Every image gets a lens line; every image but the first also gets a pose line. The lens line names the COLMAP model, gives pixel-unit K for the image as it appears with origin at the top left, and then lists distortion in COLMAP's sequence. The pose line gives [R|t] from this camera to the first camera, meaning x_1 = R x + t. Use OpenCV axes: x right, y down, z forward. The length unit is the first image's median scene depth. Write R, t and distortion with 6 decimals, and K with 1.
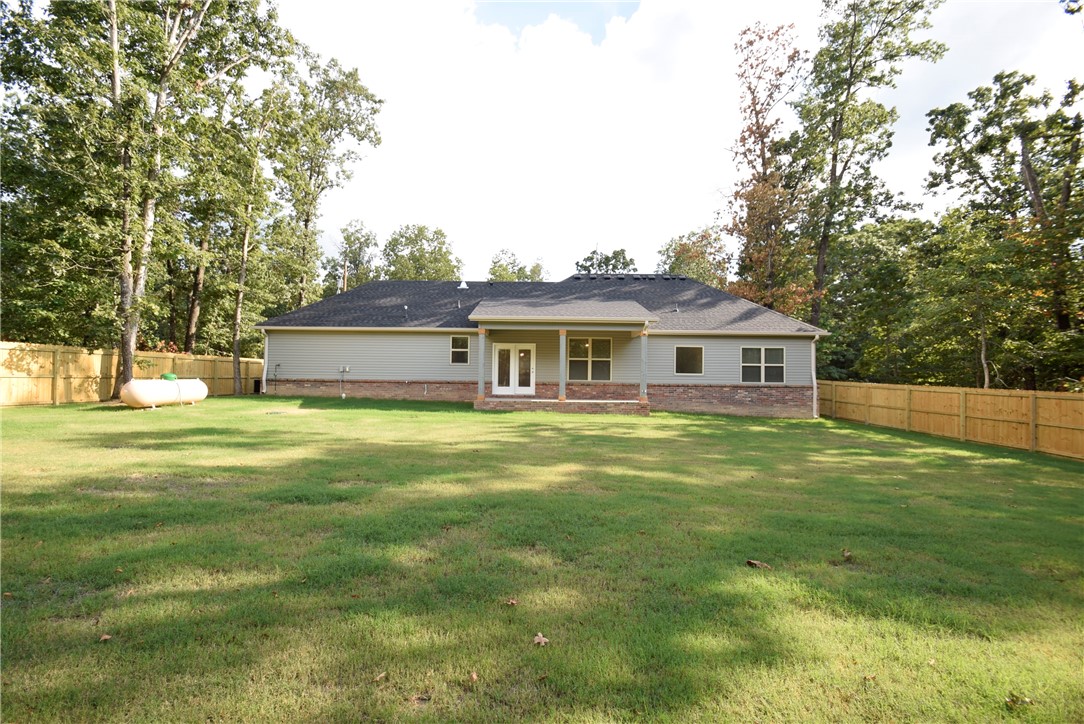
lens RADIAL K [[478.4, 0, 533.6], [0, 478.4, 377.5], [0, 0, 1]] dist [0.001122, -0.000490]
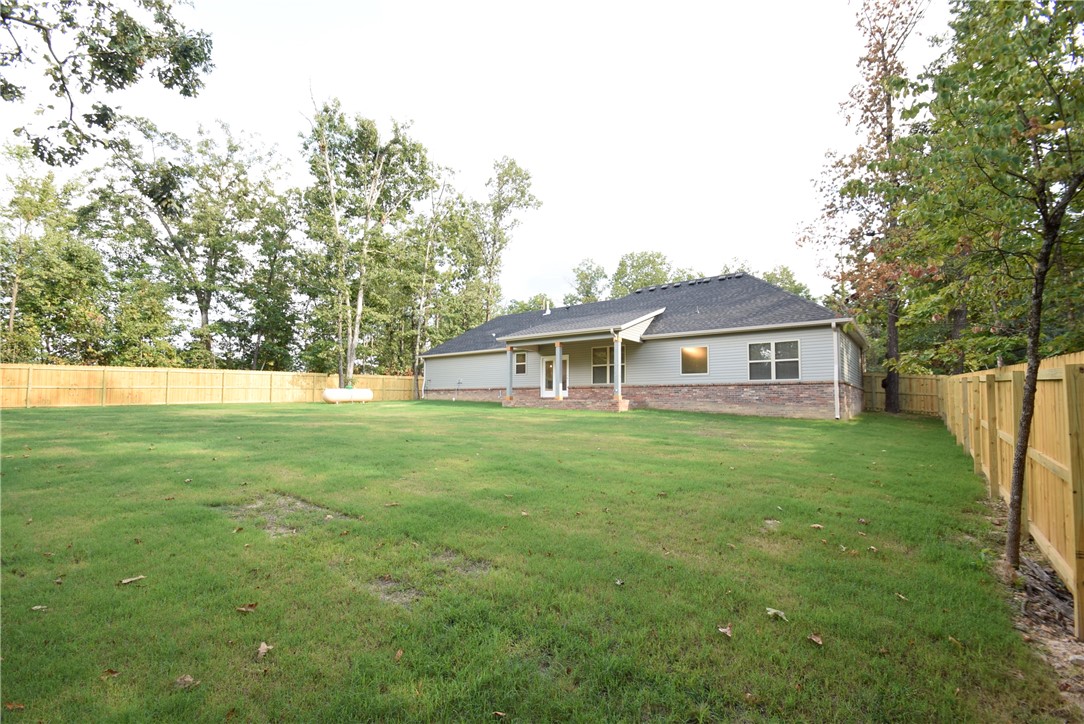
lens RADIAL K [[478.4, 0, 533.6], [0, 478.4, 377.5], [0, 0, 1]] dist [0.001122, -0.000490]
pose [[0.788329, -0.040556, -0.613916, 0.678830], [0.016605, 0.998864, -0.044663, 0.039791], [0.615030, 0.025015, 0.788107, -0.010378]]
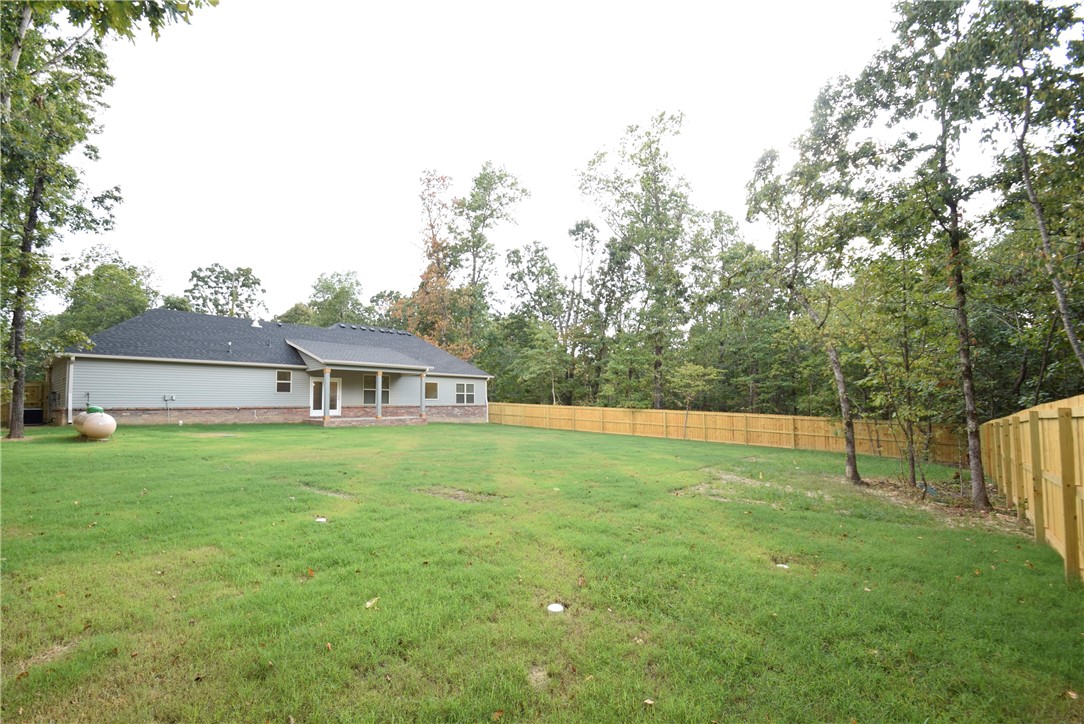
lens RADIAL K [[478.4, 0, 533.6], [0, 478.4, 377.5], [0, 0, 1]] dist [0.001122, -0.000490]
pose [[0.637864, 0.024759, 0.769751, -0.704445], [-0.000429, 0.999494, -0.031793, -0.029235], [-0.770149, 0.019949, 0.637553, -0.303755]]
